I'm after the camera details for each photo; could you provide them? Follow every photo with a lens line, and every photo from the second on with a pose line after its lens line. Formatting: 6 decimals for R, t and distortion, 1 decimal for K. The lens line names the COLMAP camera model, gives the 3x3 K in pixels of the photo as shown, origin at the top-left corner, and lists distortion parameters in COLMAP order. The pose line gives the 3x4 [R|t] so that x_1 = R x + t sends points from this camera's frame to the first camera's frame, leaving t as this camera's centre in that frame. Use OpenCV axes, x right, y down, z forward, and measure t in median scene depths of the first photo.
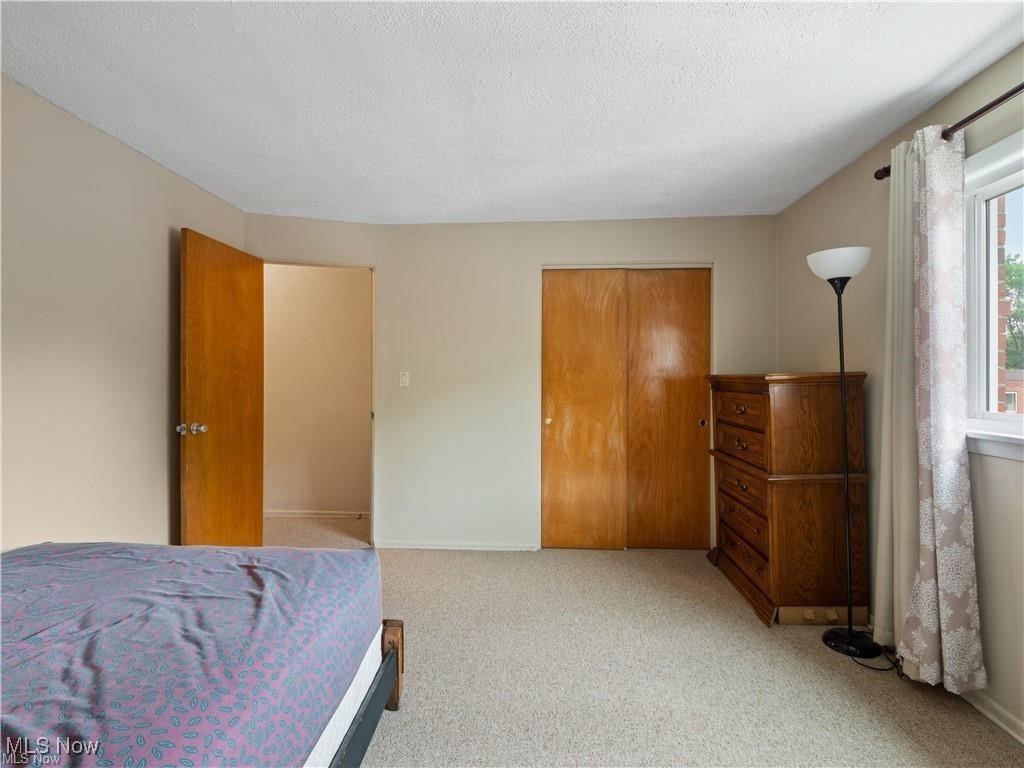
lens RADIAL K [[498.5, 0, 508.4], [0, 498.5, 376.9], [0, 0, 1]] dist [-0.002759, -0.000617]
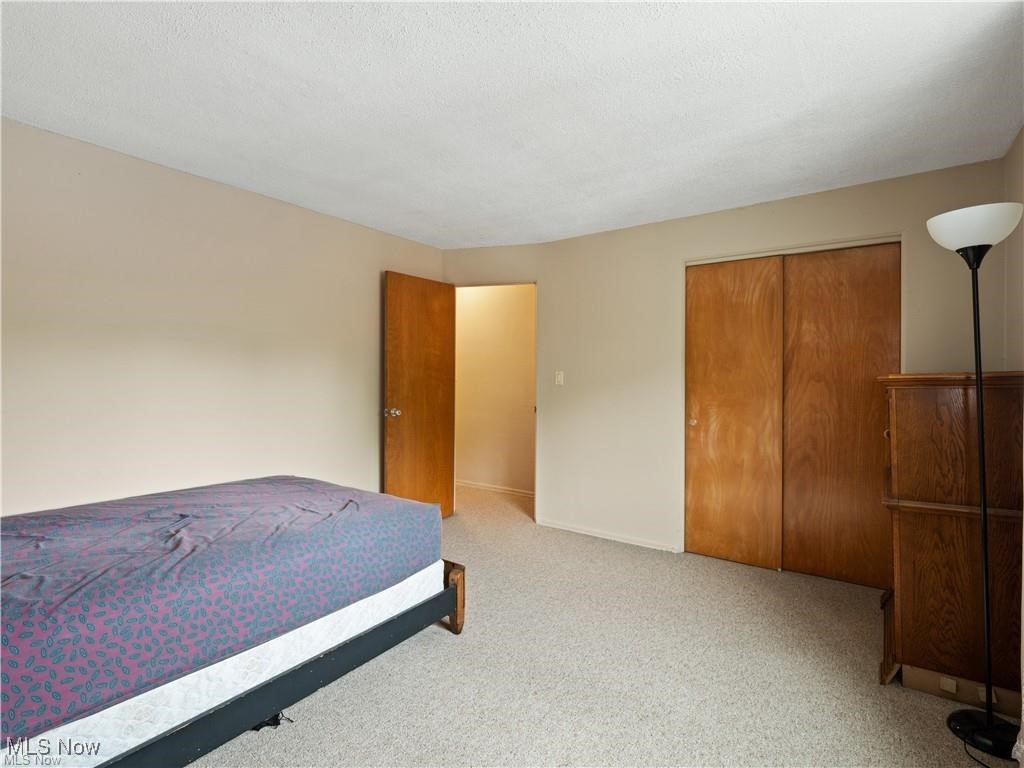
lens RADIAL K [[498.5, 0, 508.4], [0, 498.5, 376.9], [0, 0, 1]] dist [-0.002759, -0.000617]
pose [[0.845397, 0.003789, -0.534125, 0.301793], [-0.003396, 0.999993, 0.001720, 0.000158], [0.534127, 0.000360, 0.845404, -0.010912]]
